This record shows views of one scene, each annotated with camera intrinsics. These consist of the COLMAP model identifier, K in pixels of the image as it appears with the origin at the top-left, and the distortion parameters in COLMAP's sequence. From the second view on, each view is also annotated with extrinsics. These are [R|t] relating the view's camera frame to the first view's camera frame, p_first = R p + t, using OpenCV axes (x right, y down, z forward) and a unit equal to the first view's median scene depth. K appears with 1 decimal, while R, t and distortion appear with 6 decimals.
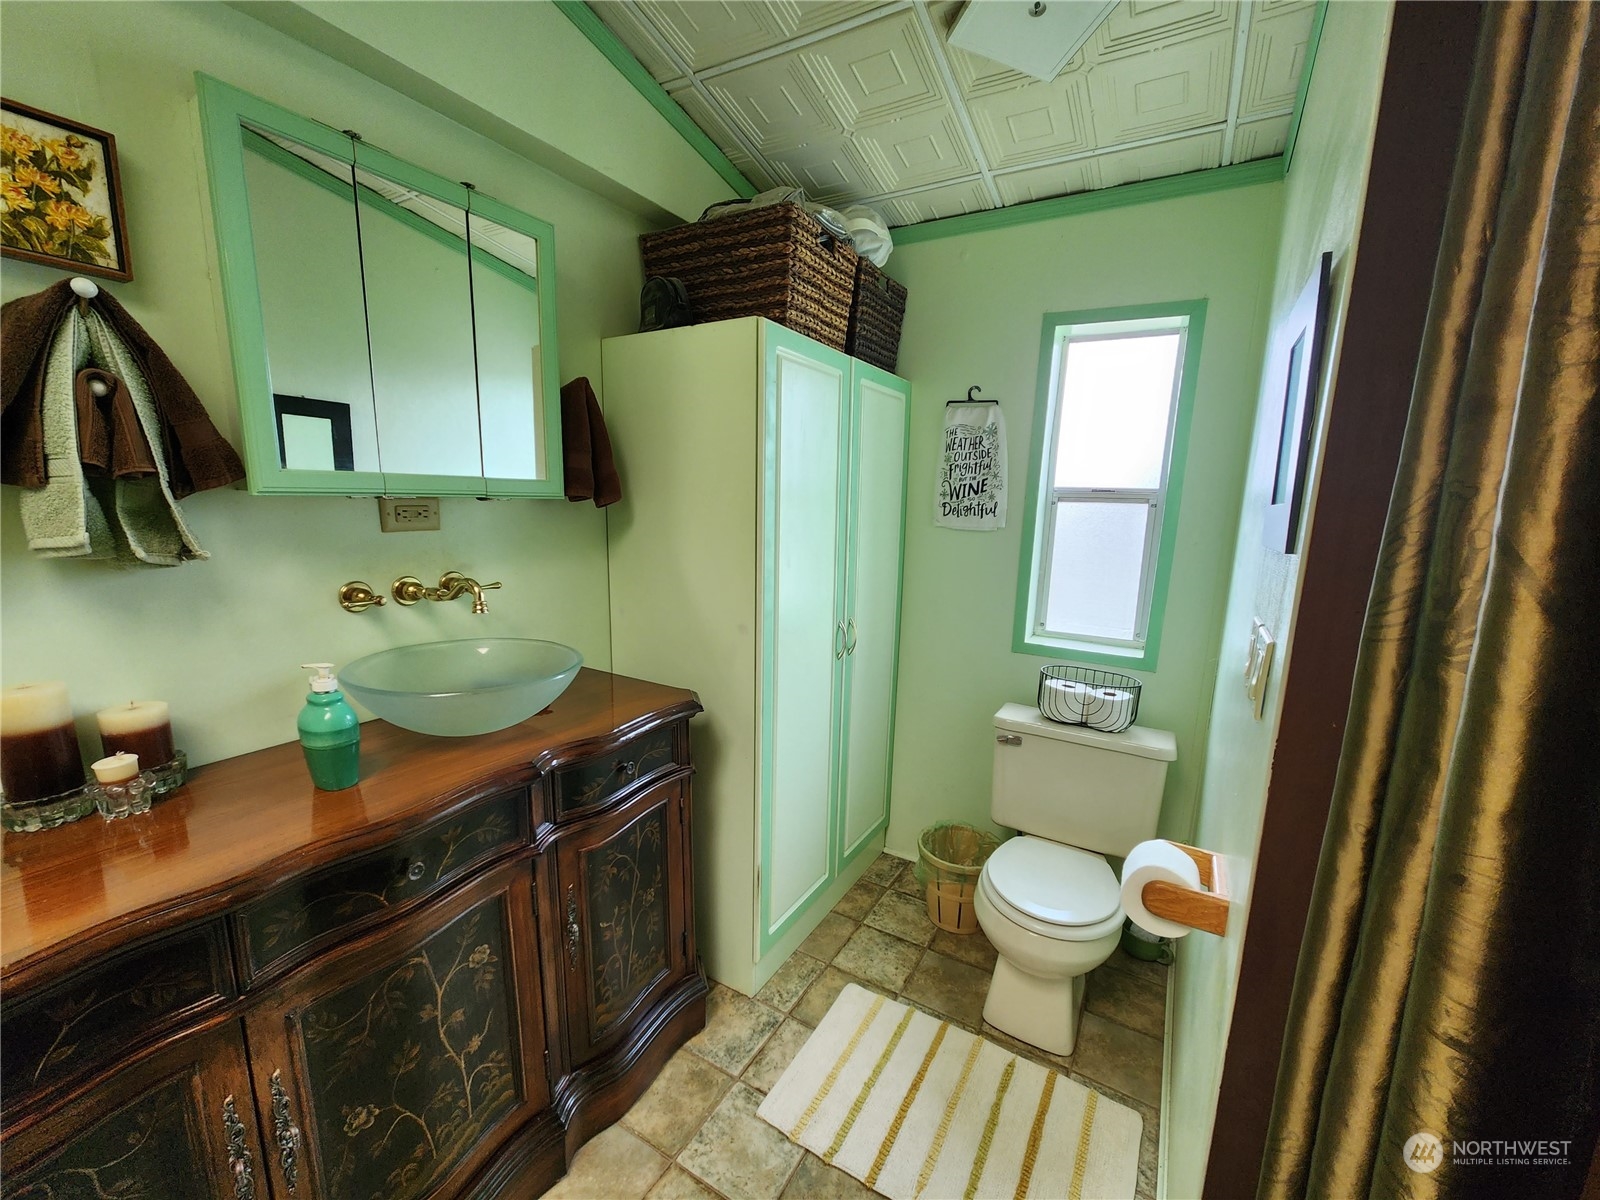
lens RADIAL K [[648.9, 0, 797.9], [0, 648.9, 609.3], [0, 0, 1]] dist [-0.000616, -0.000668]
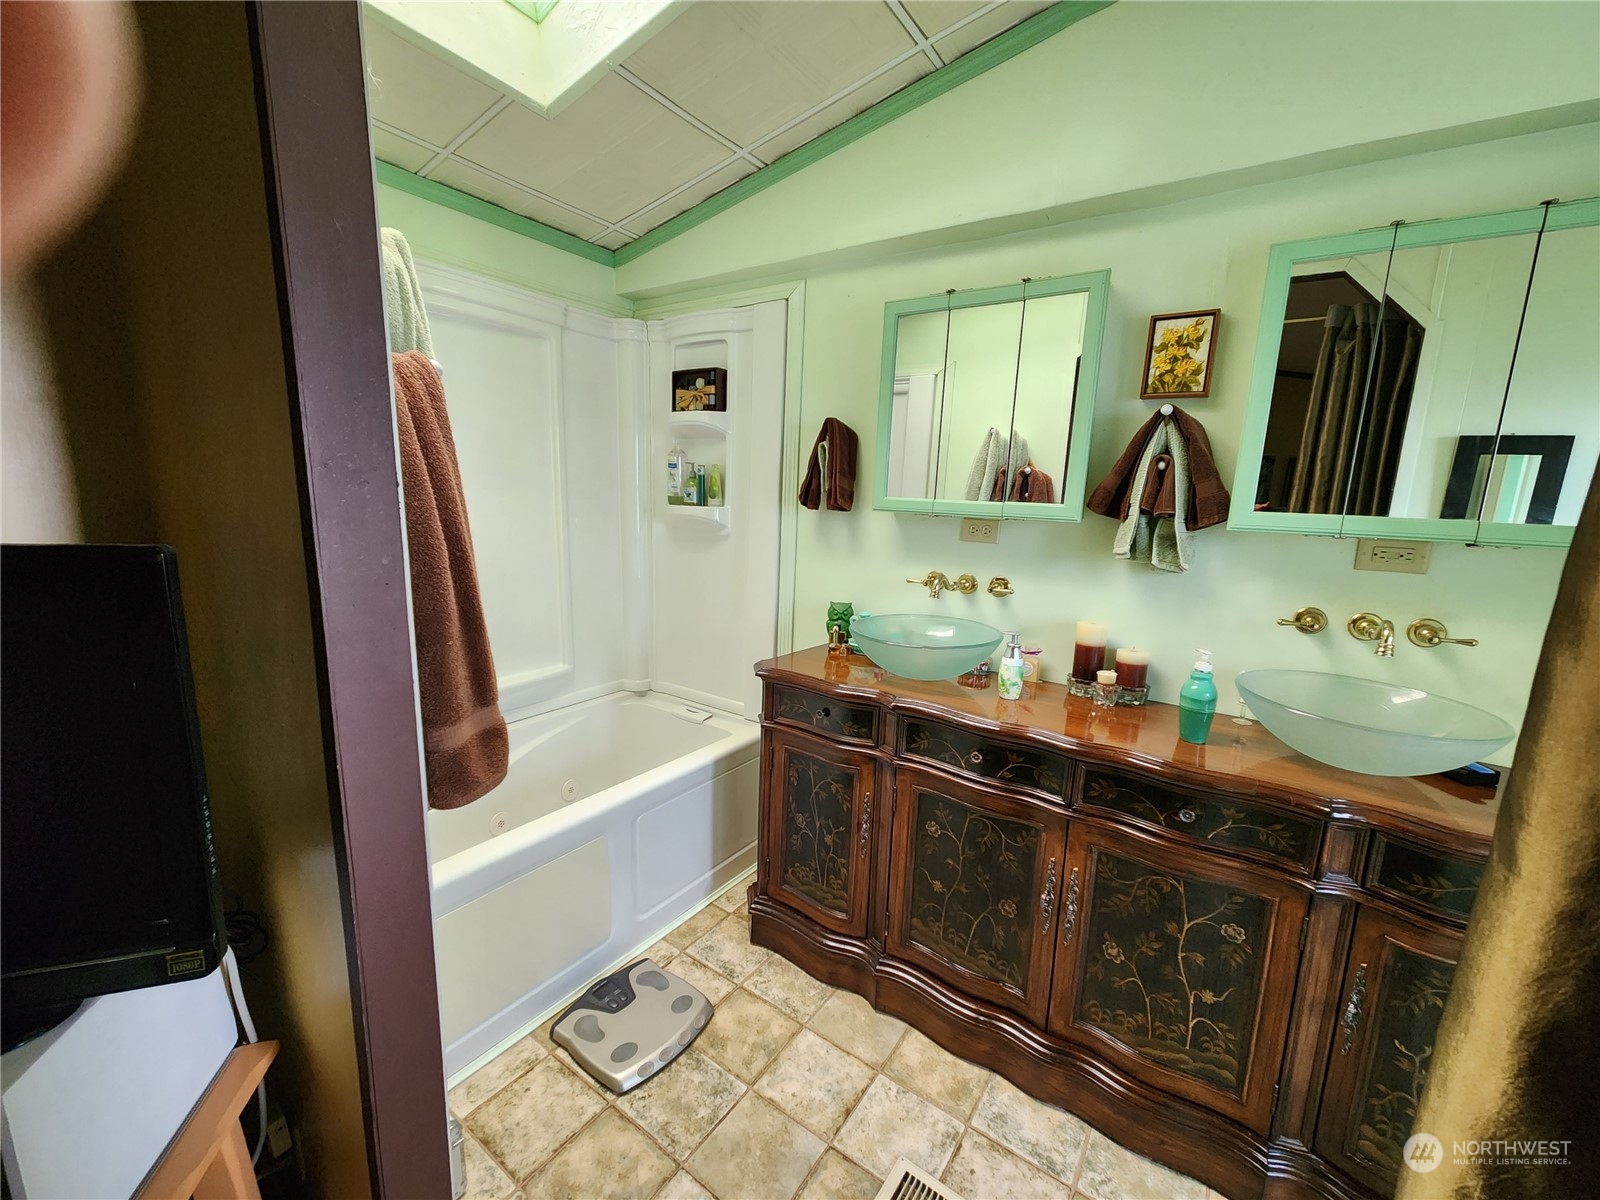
lens RADIAL K [[648.9, 0, 796.4], [0, 648.9, 606.6], [0, 0, 1]] dist [-0.000616, -0.000668]
pose [[-0.092226, 0.144559, -0.985189, 0.744306], [-0.212718, 0.963705, 0.161320, -0.047647], [0.972751, 0.224445, -0.058128, 0.225265]]
